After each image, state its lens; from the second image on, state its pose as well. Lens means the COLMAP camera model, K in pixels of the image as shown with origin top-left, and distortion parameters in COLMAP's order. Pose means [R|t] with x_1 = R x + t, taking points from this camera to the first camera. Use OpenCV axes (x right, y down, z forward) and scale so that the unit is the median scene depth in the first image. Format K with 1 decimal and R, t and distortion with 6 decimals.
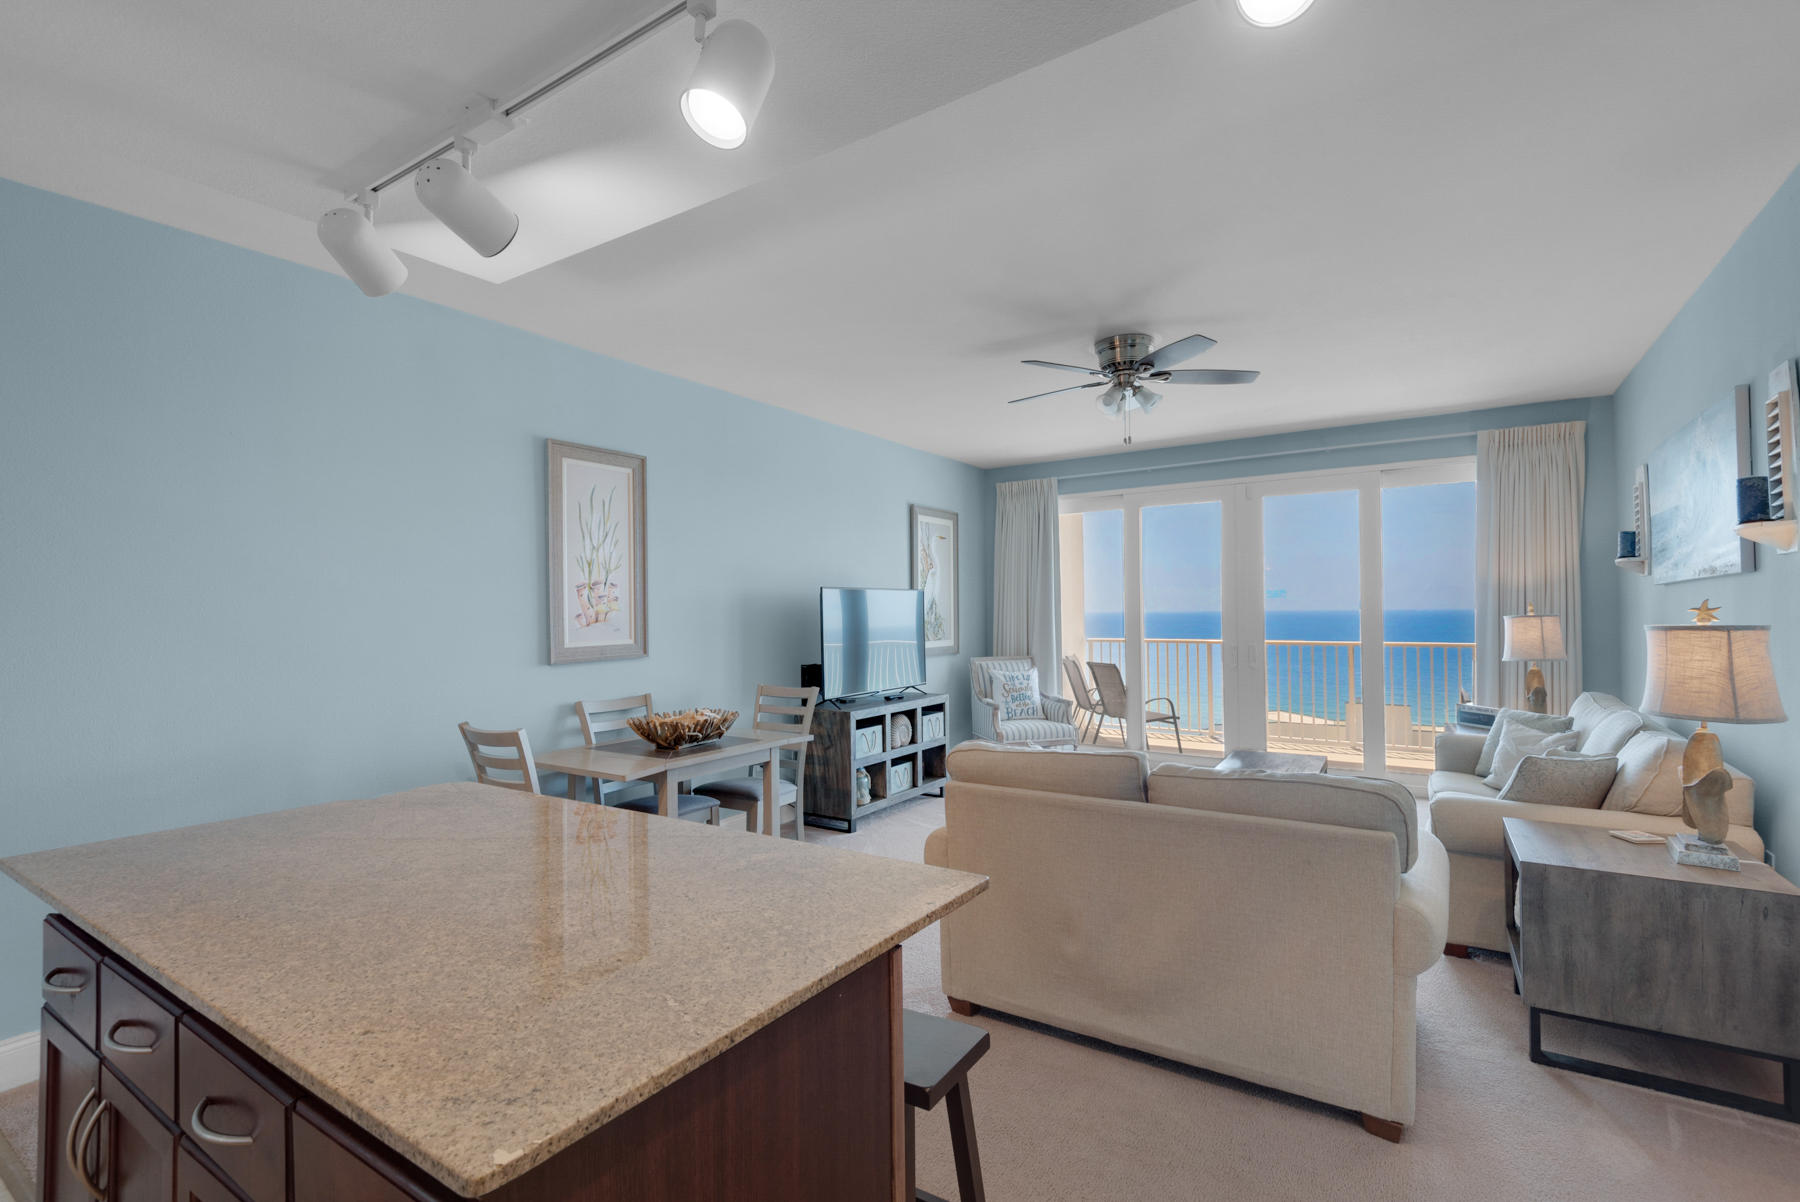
lens RADIAL K [[806.8, 0, 900.4], [0, 806.8, 606.6], [0, 0, 1]] dist [0.011670, -0.003442]
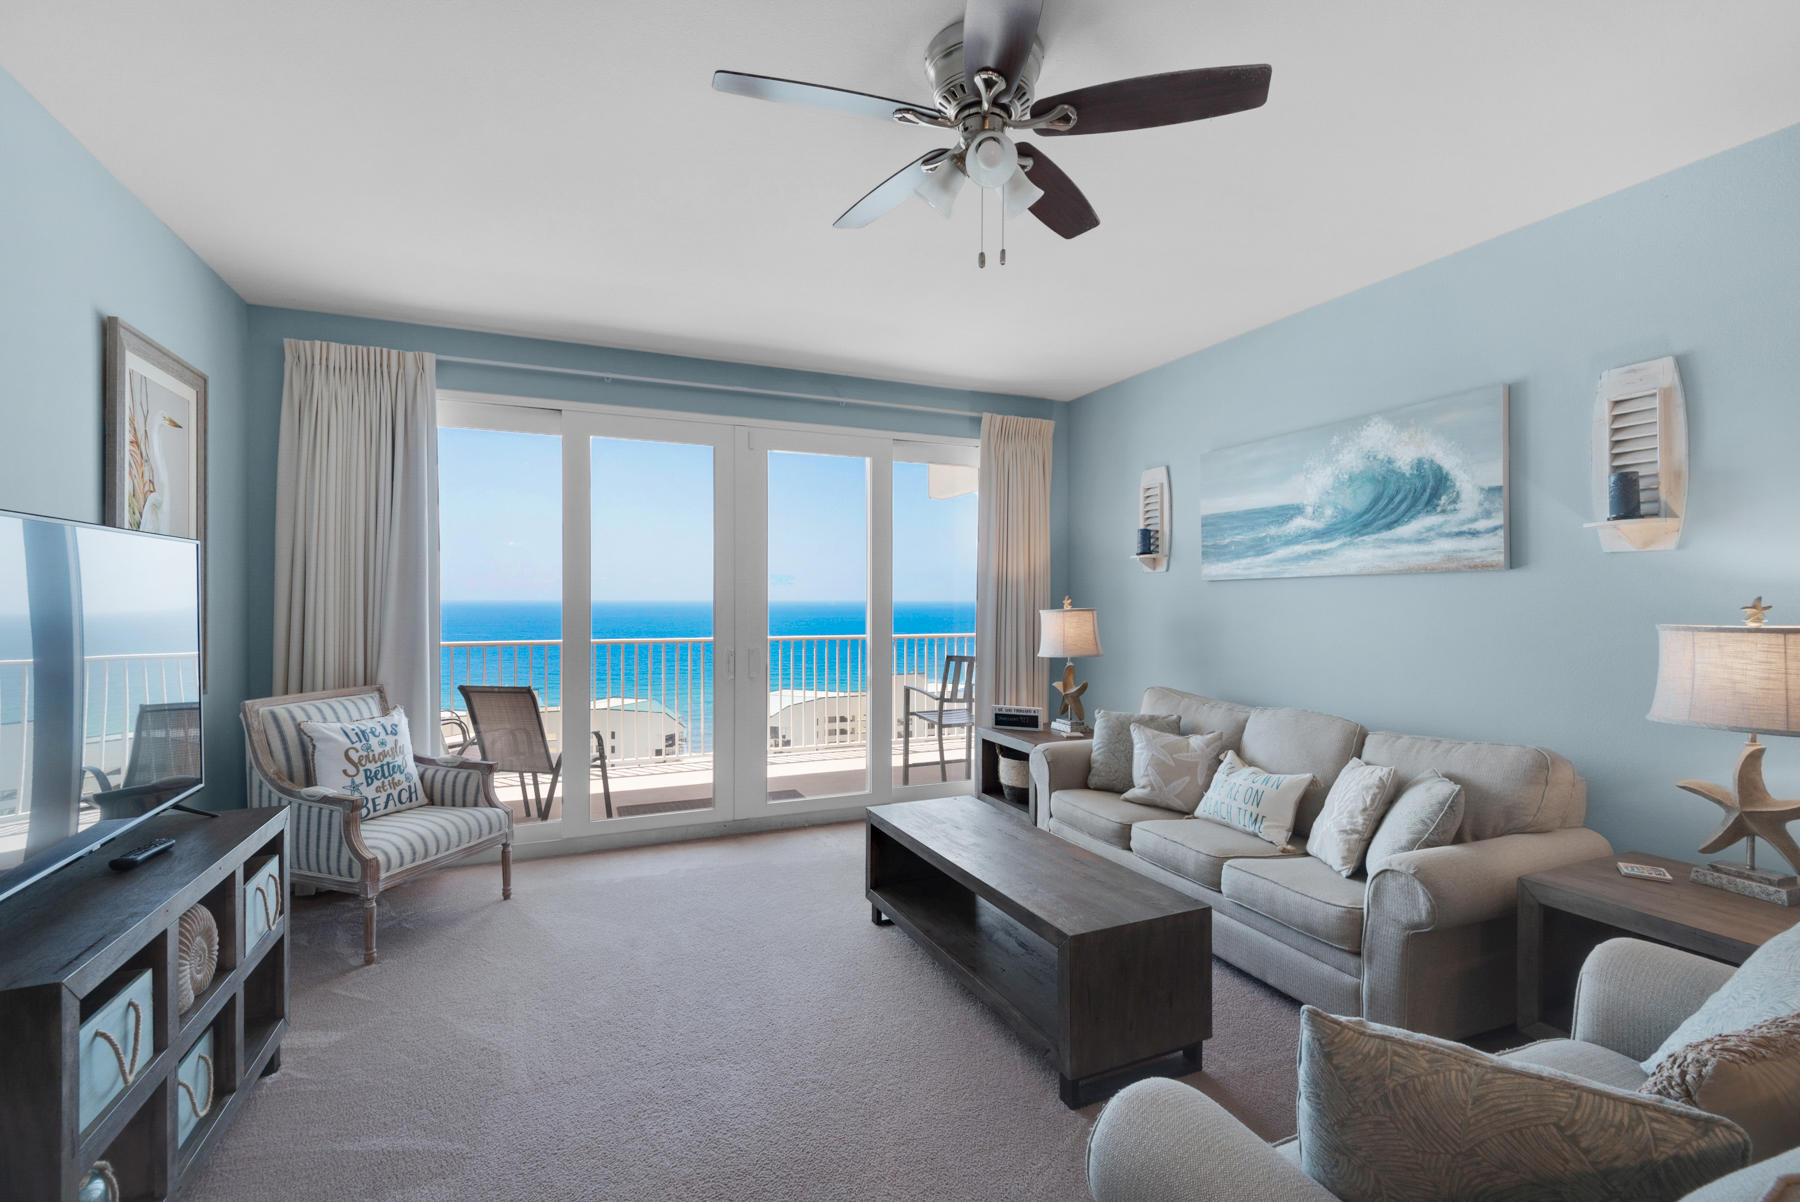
lens RADIAL K [[806.8, 0, 904.5], [0, 806.8, 600.5], [0, 0, 1]] dist [0.011670, -0.003442]
pose [[0.551090, 0.007376, 0.834413, -0.116598], [-0.012359, 0.999923, -0.000676, 0.003413], [-0.834354, -0.009940, 0.551139, 0.565510]]
